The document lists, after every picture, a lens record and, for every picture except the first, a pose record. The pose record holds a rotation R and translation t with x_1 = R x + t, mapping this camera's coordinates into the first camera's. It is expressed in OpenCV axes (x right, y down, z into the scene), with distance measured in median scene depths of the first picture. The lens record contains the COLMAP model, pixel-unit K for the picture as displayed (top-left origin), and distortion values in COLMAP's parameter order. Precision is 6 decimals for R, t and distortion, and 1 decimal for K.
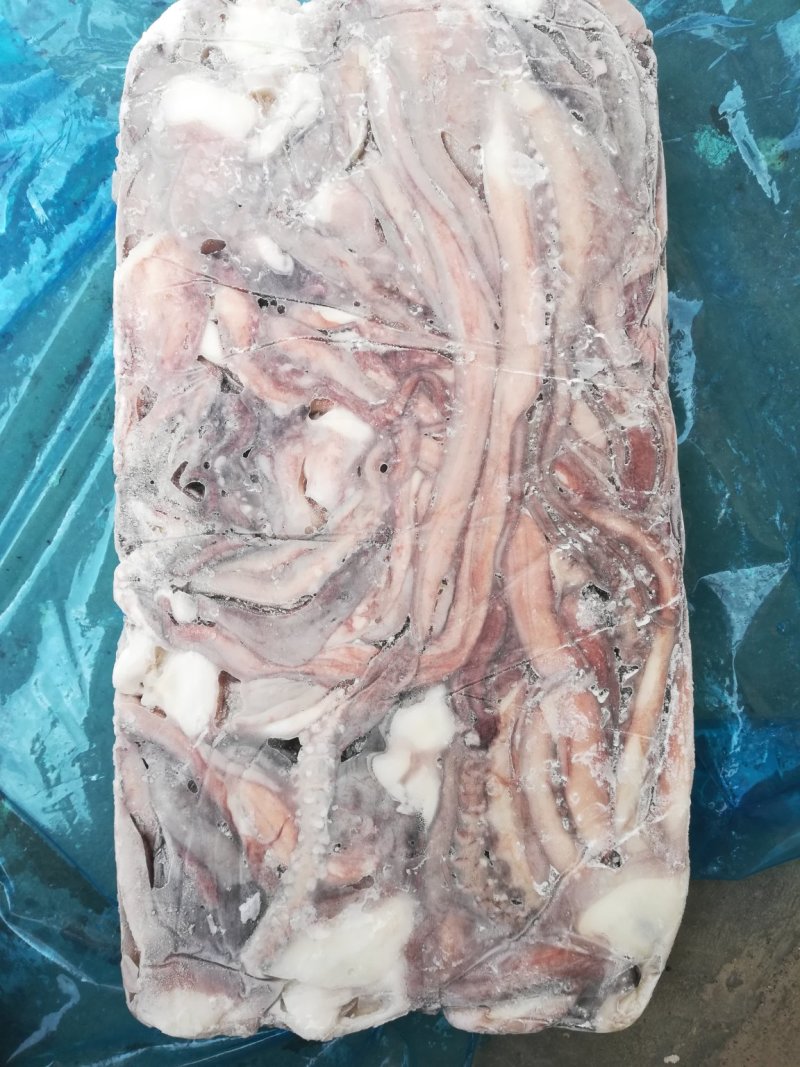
lens RADIAL K [[773.6, 0, 394.3], [0, 773.6, 527.0], [0, 0, 1]] dist [0.002641, -0.043615]
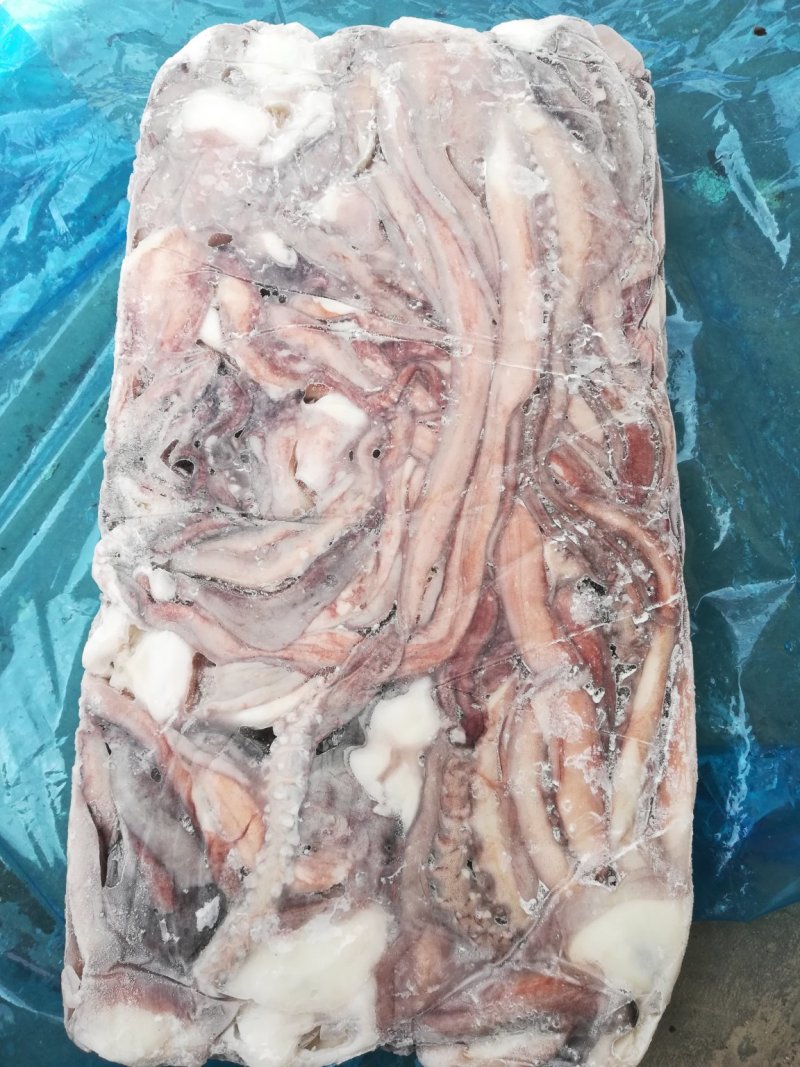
lens RADIAL K [[773.6, 0, 399.6], [0, 773.6, 536.4], [0, 0, 1]] dist [0.002641, -0.043615]
pose [[0.999174, 0.037405, -0.015864, 0.035733], [-0.039216, 0.989970, -0.135729, 0.161549], [0.010628, 0.136239, 0.990619, 0.039444]]
